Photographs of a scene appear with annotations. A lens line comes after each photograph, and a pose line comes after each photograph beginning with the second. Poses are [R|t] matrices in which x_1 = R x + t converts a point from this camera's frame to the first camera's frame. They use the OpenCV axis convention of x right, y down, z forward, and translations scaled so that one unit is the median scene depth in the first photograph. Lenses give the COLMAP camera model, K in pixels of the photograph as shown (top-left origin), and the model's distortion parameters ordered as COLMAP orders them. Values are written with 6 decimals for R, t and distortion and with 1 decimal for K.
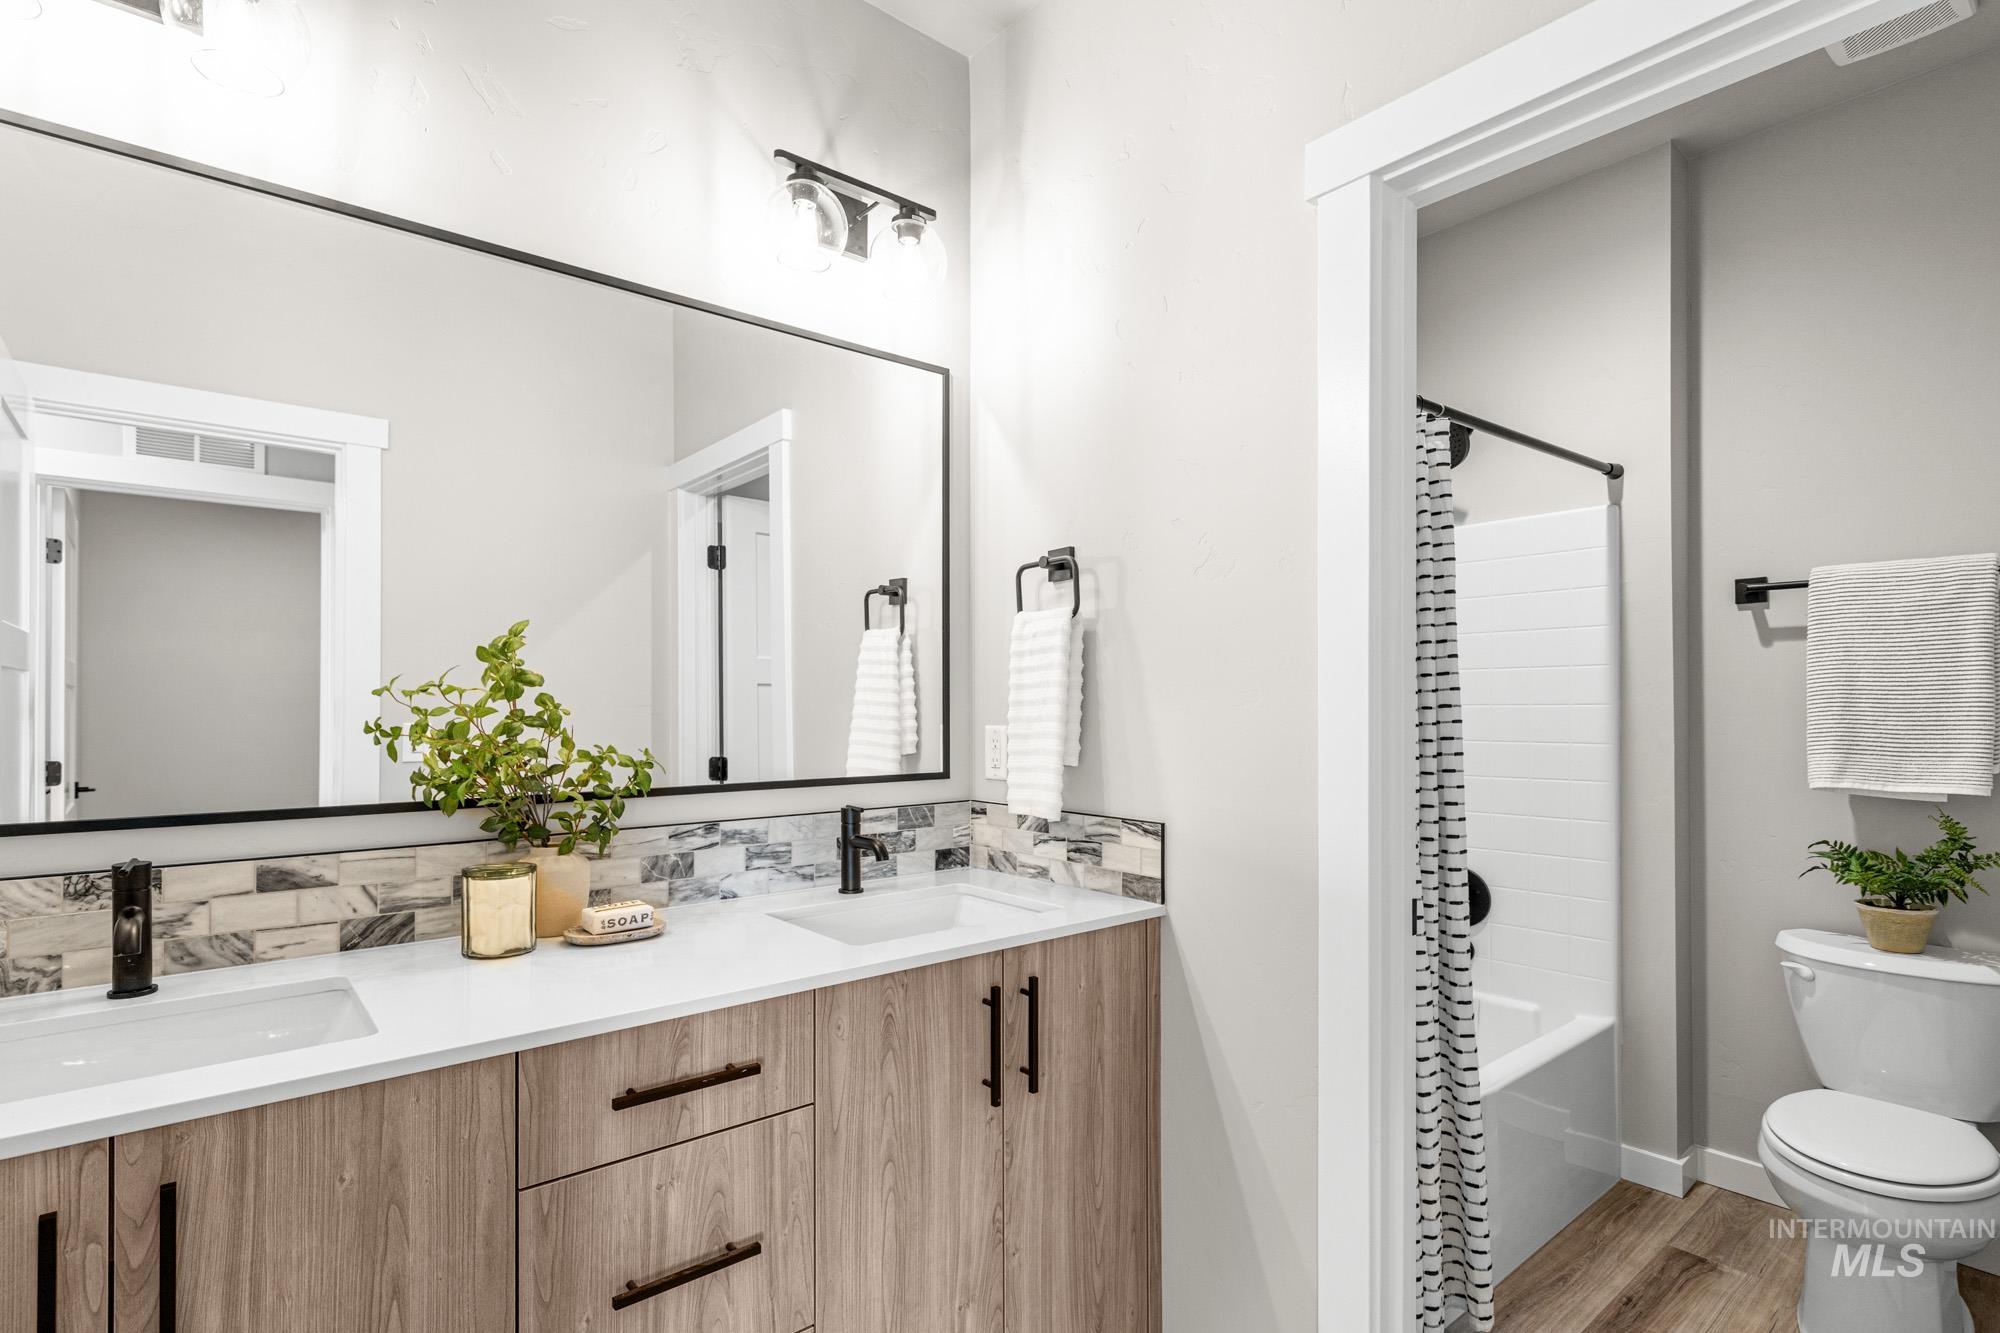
lens RADIAL K [[956.5, 0, 998.0], [0, 956.5, 669.1], [0, 0, 1]] dist [0.006578, -0.001717]
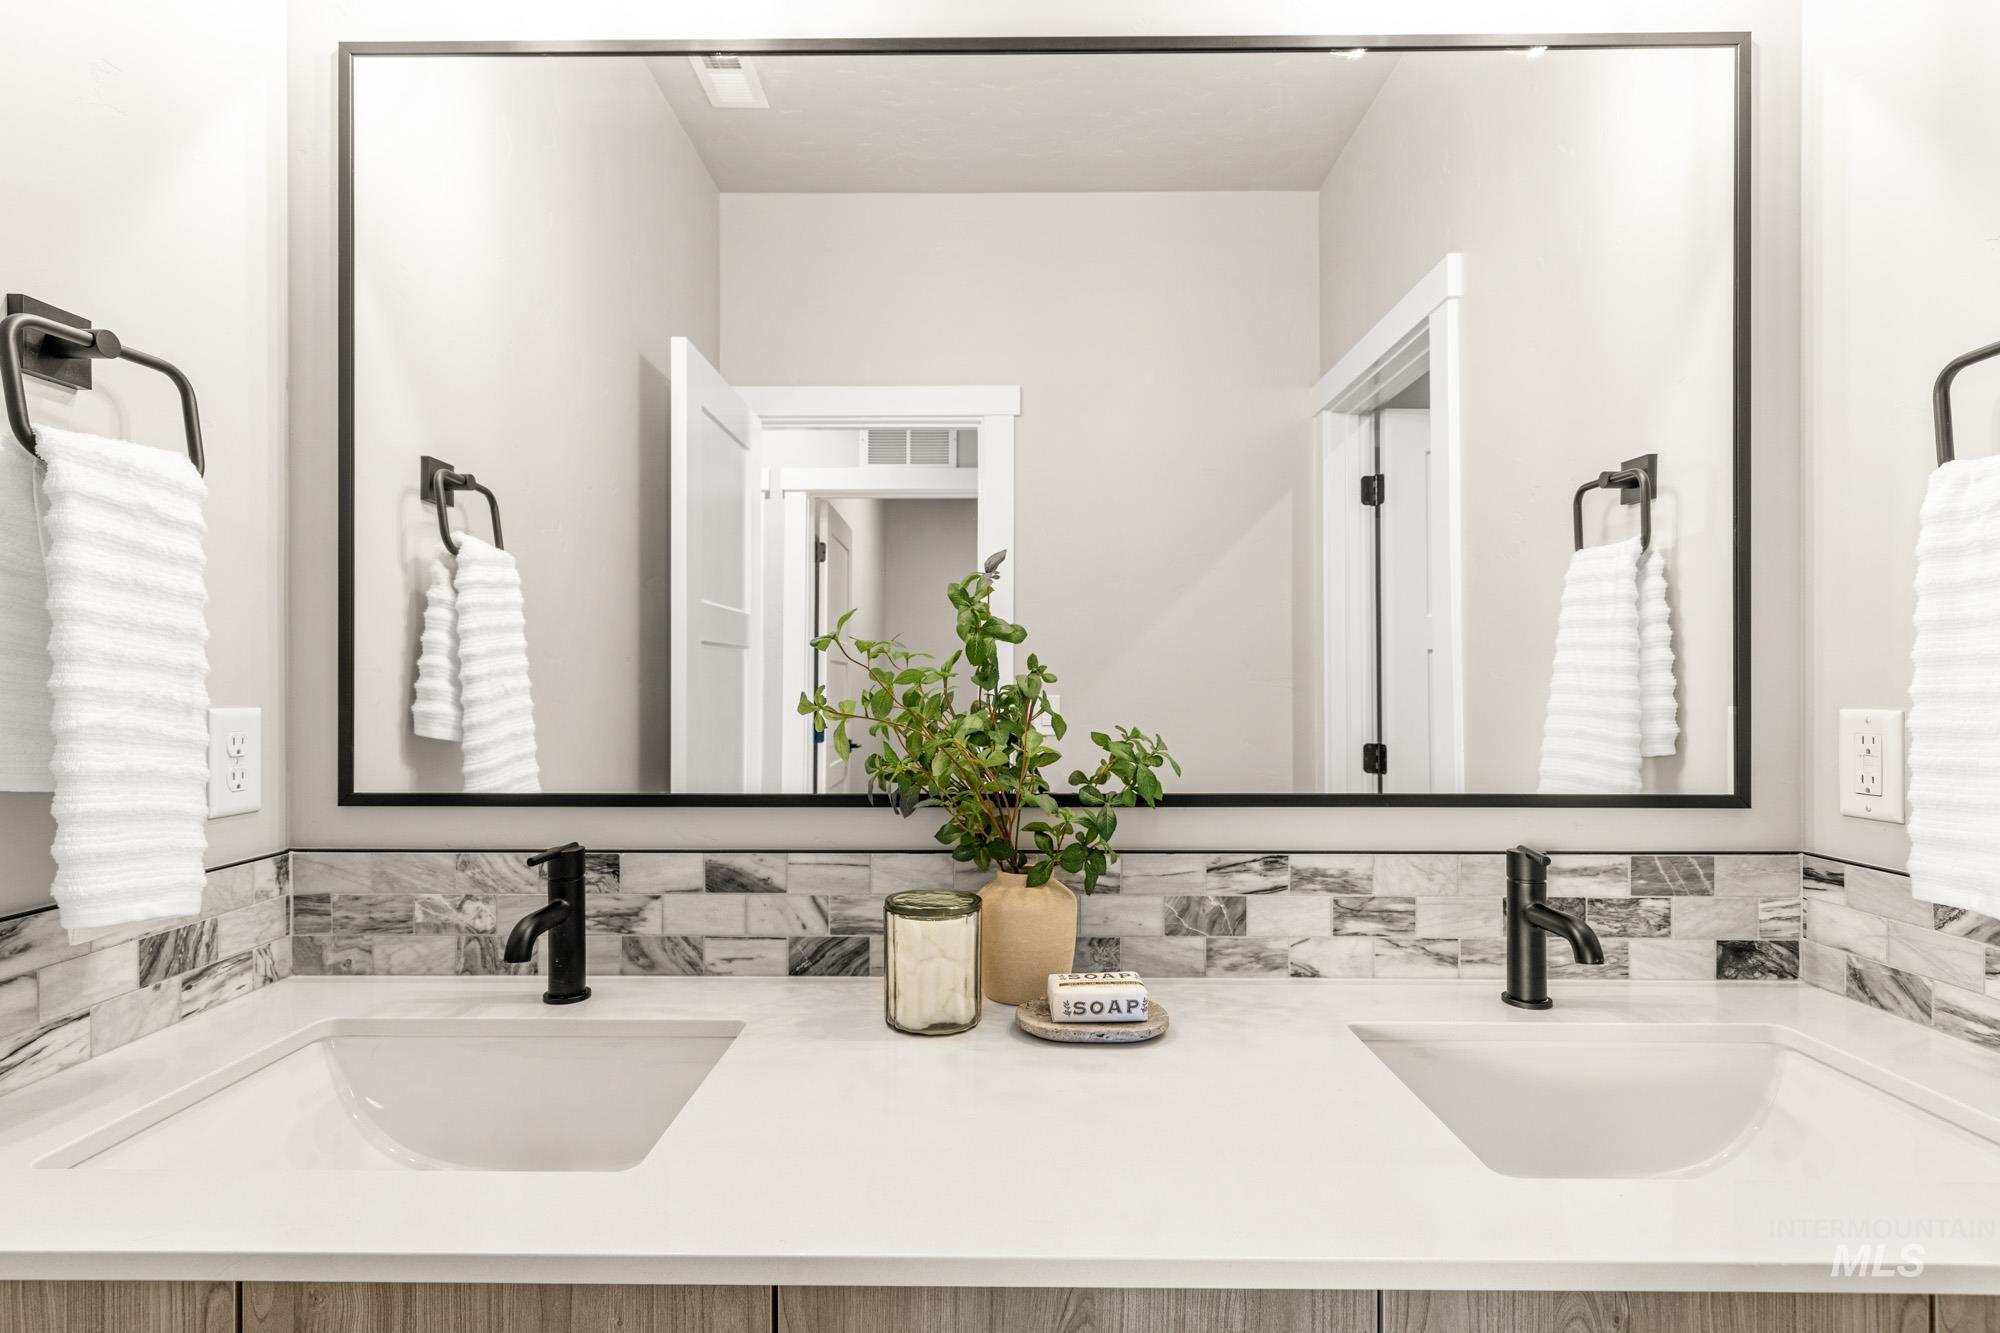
lens RADIAL K [[956.5, 0, 998.0], [0, 956.5, 669.1], [0, 0, 1]] dist [0.006578, -0.001717]
pose [[0.755728, -0.006788, -0.654850, -0.019552], [0.024591, 0.999535, 0.018017, 0.020801], [0.654424, -0.029719, 0.755544, 0.388566]]
